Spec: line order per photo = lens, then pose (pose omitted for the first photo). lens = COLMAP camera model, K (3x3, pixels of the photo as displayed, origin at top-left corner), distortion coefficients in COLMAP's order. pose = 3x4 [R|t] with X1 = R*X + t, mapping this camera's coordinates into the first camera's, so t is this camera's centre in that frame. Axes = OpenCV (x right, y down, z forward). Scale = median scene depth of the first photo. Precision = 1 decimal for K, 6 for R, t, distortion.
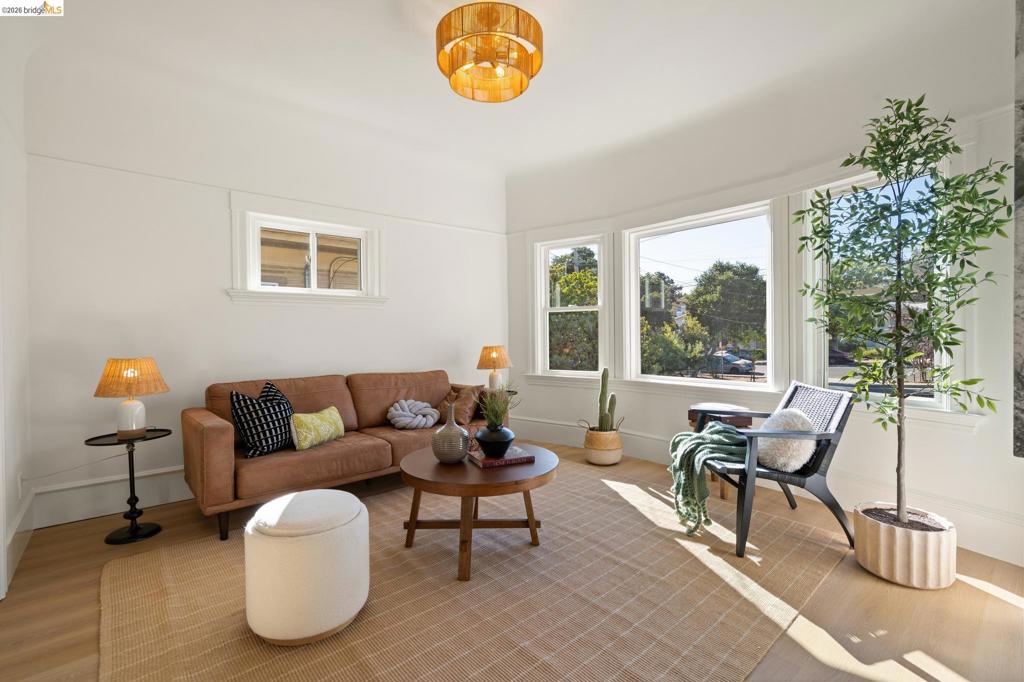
lens RADIAL K [[461.5, 0, 511.5], [0, 461.5, 337.9], [0, 0, 1]] dist [-0.003353, -0.000486]
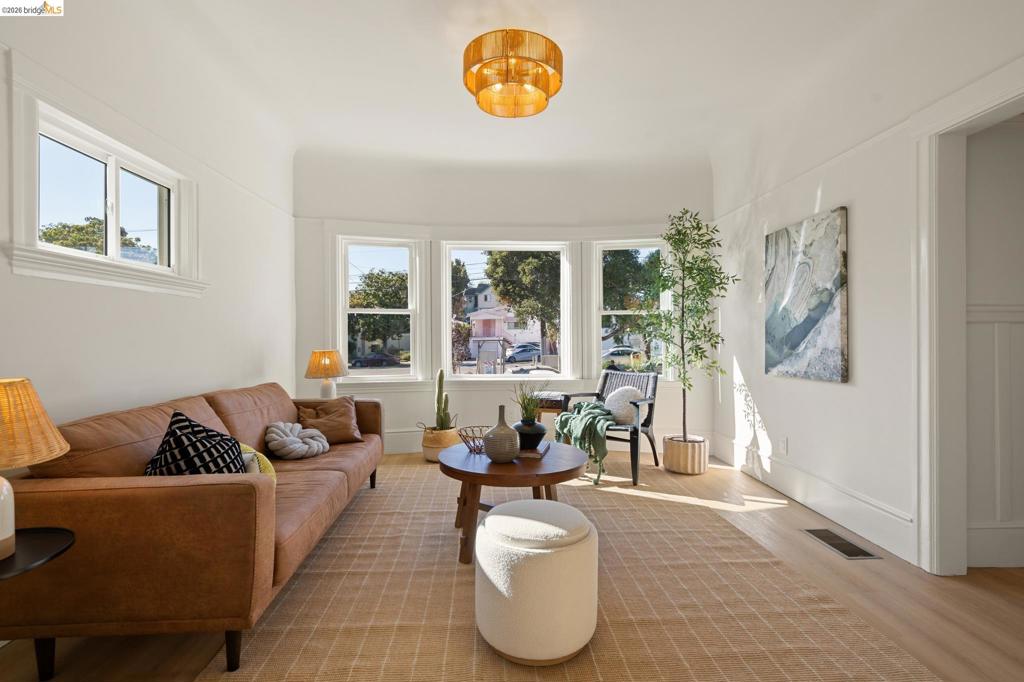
lens RADIAL K [[484.6, 0, 511.9], [0, 484.6, 341.2], [0, 0, 1]] dist [0.001149, 0.000036]
pose [[0.616094, 0.002560, 0.787668, -0.804179], [0.000576, 0.999993, -0.003701, 0.006082], [-0.787672, 0.002734, 0.616089, 0.272331]]
